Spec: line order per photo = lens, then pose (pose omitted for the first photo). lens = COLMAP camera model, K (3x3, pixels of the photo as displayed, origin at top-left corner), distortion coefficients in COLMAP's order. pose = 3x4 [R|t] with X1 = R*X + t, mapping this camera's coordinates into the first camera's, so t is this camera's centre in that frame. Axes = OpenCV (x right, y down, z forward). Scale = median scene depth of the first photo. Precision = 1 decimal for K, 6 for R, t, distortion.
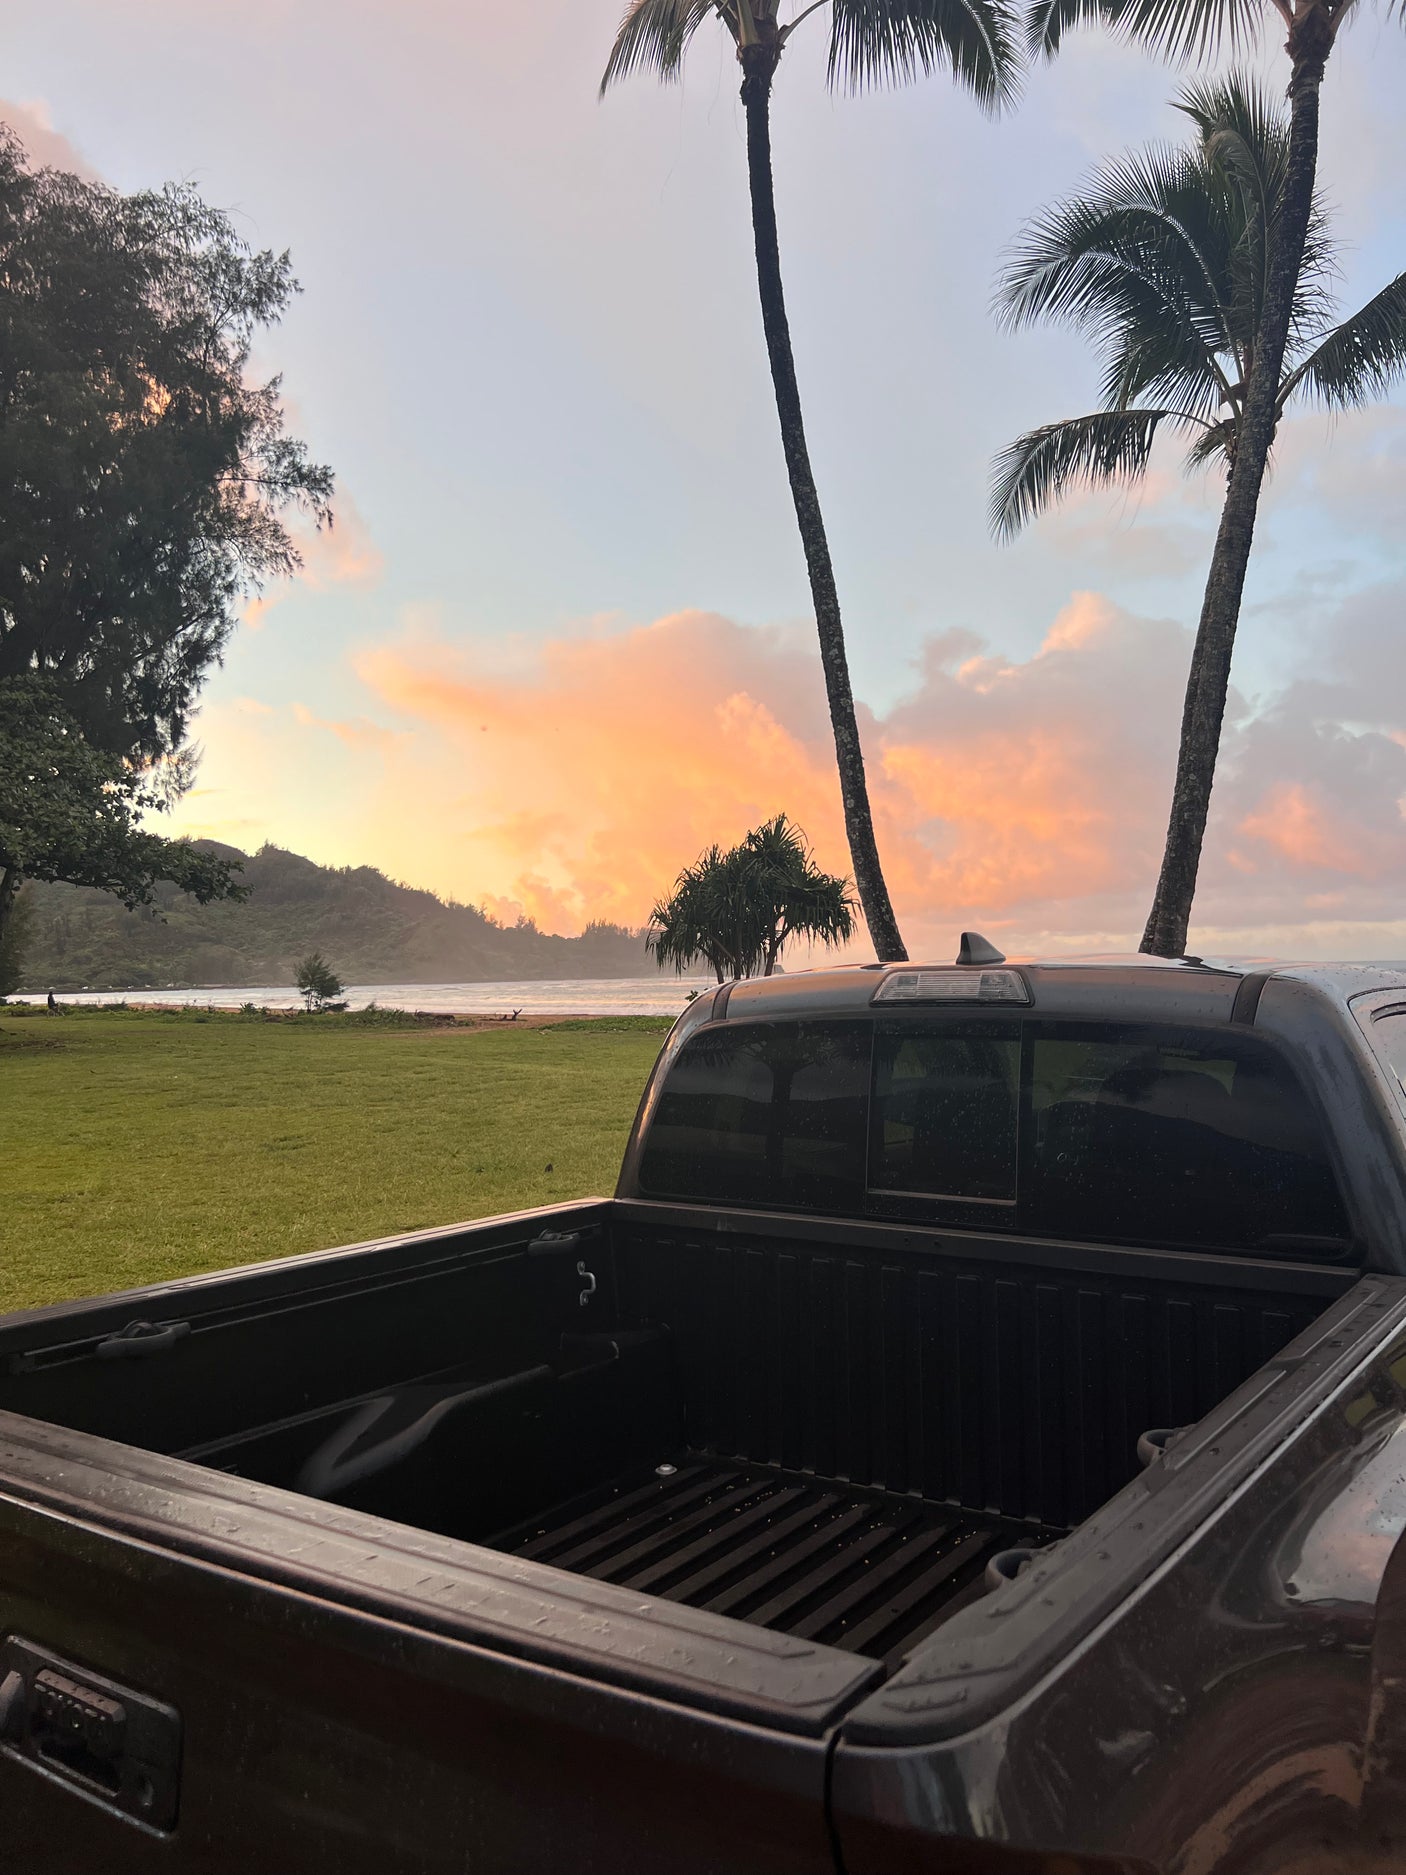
lens RADIAL K [[1427.2, 0, 690.0], [0, 1427.2, 936.0], [0, 0, 1]] dist [0.039607, -0.053781]
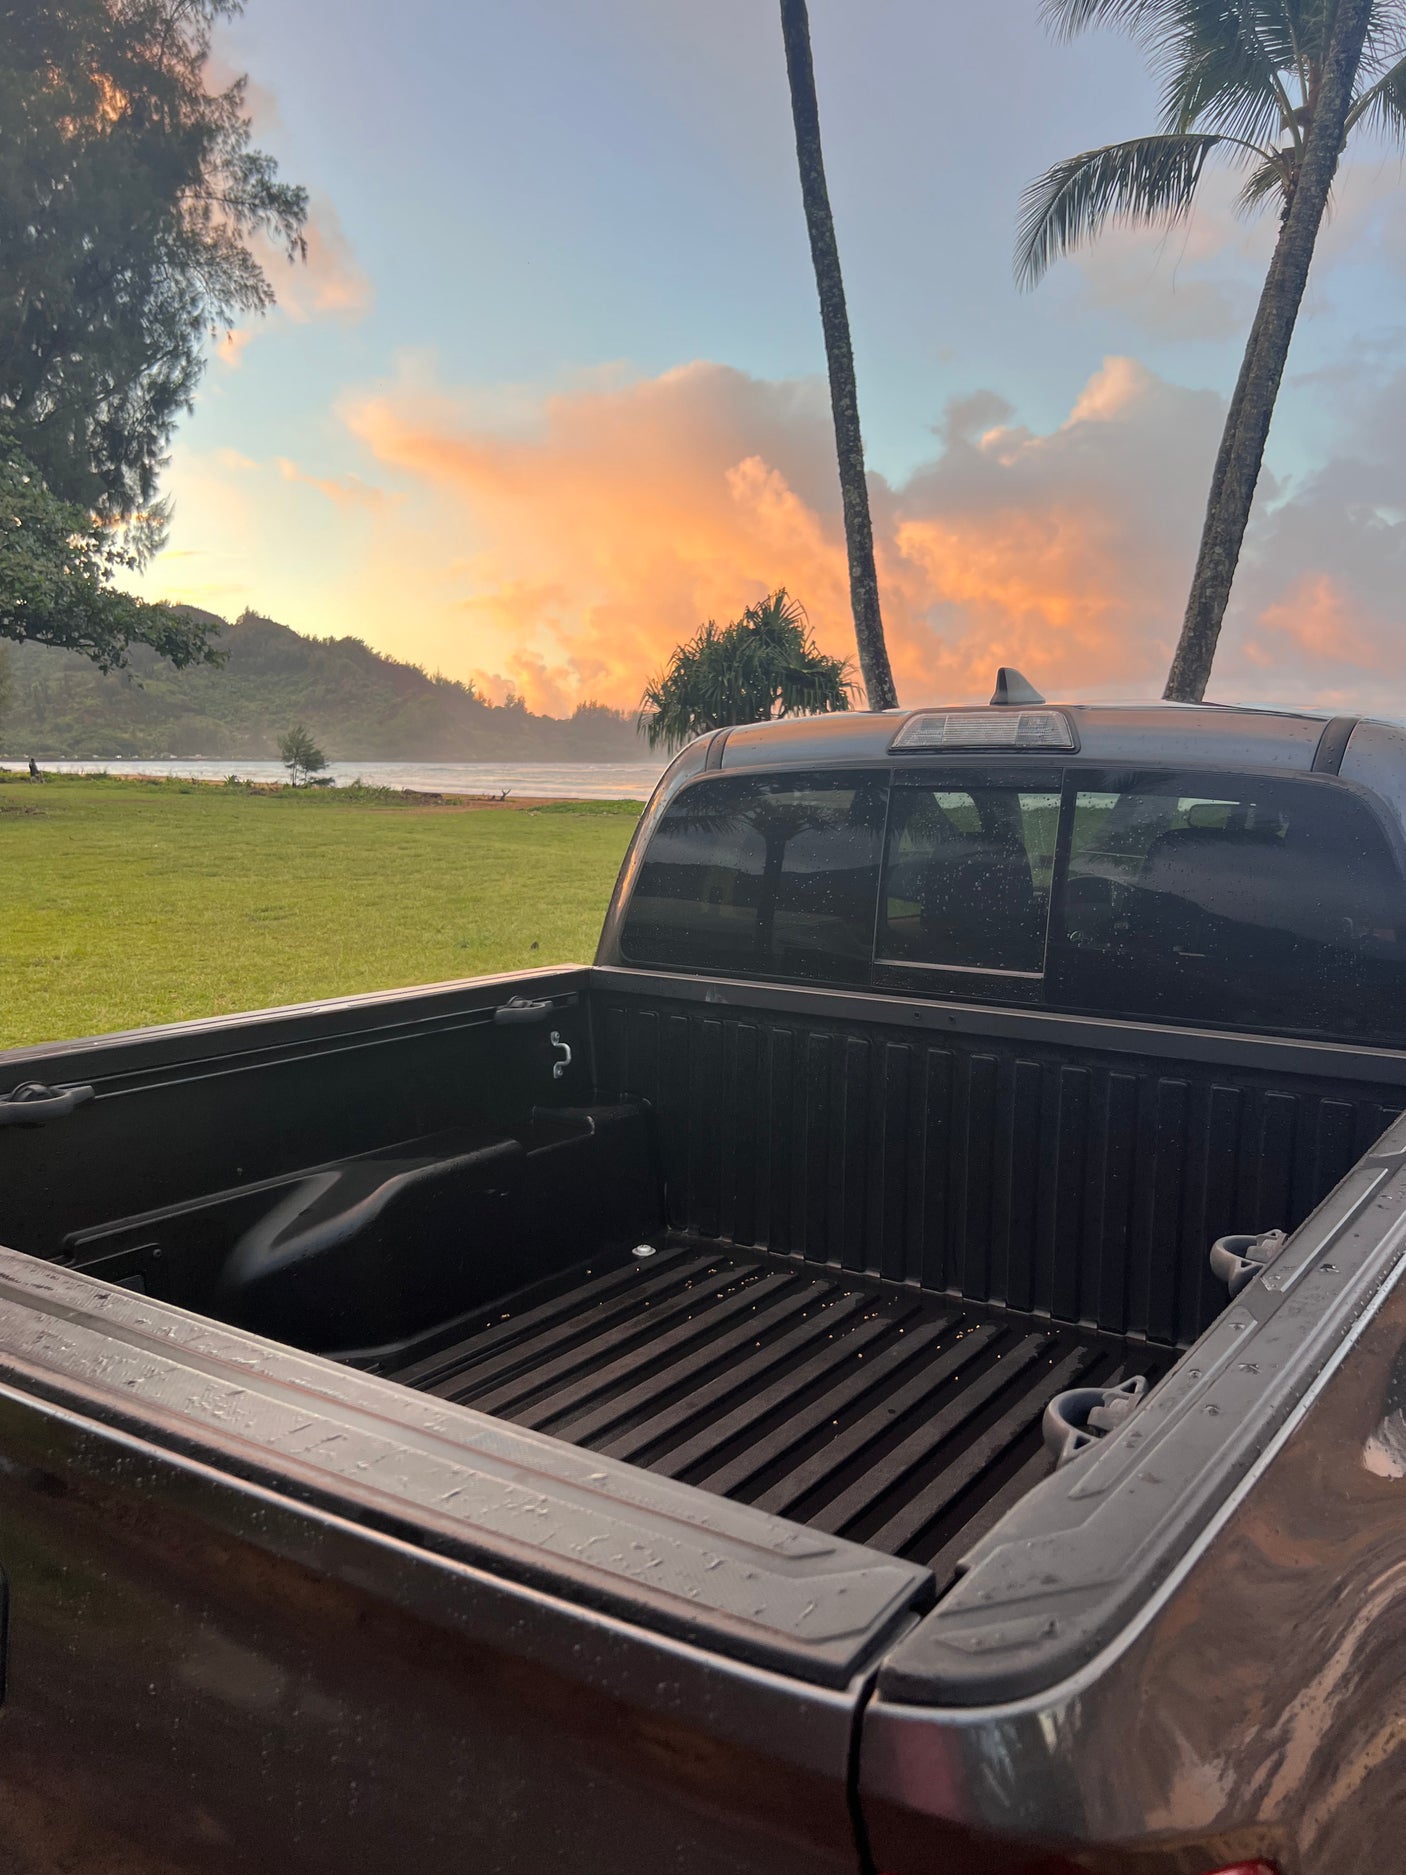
lens RADIAL K [[1427.2, 0, 696.5], [0, 1427.2, 967.4], [0, 0, 1]] dist [0.039607, -0.053781]
pose [[0.999665, 0.022275, 0.013159, 0.000181], [-0.024193, 0.985081, 0.170382, 0.005224], [-0.009168, -0.170643, 0.985290, 0.019134]]
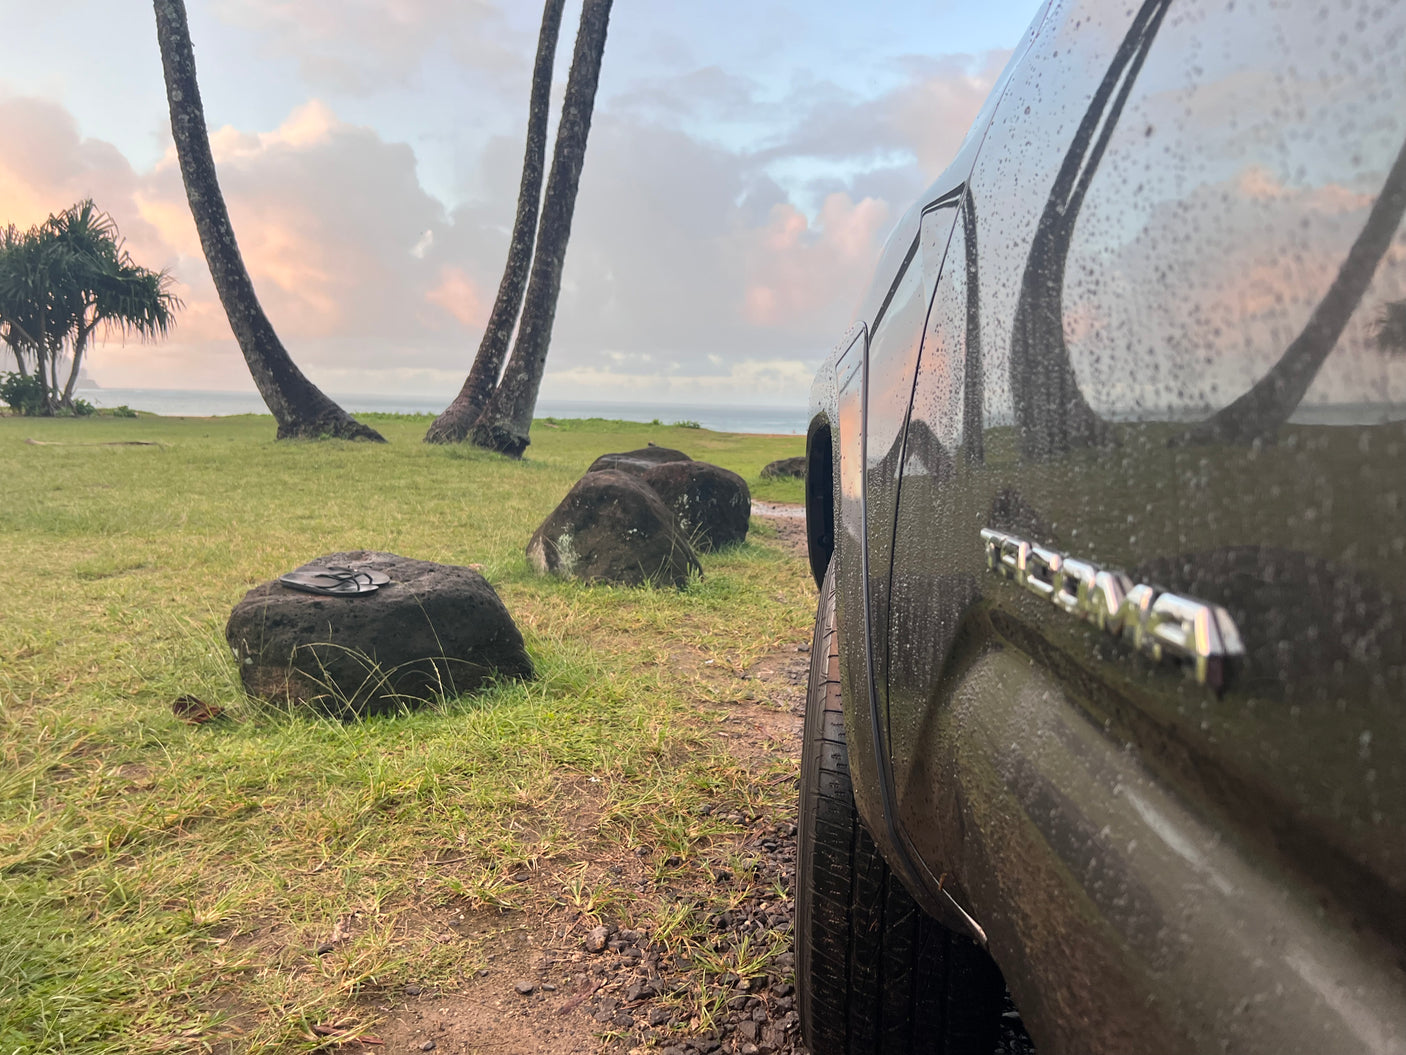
lens RADIAL K [[1070.2, 0, 726.9], [0, 1070.2, 532.2], [0, 0, 1]] dist [0.039607, -0.053781]
pose [[0.830188, -0.034510, 0.556414, 0.017932], [-0.048477, 0.989833, 0.133720, 0.052354], [-0.555371, -0.137985, 0.820075, 0.238615]]
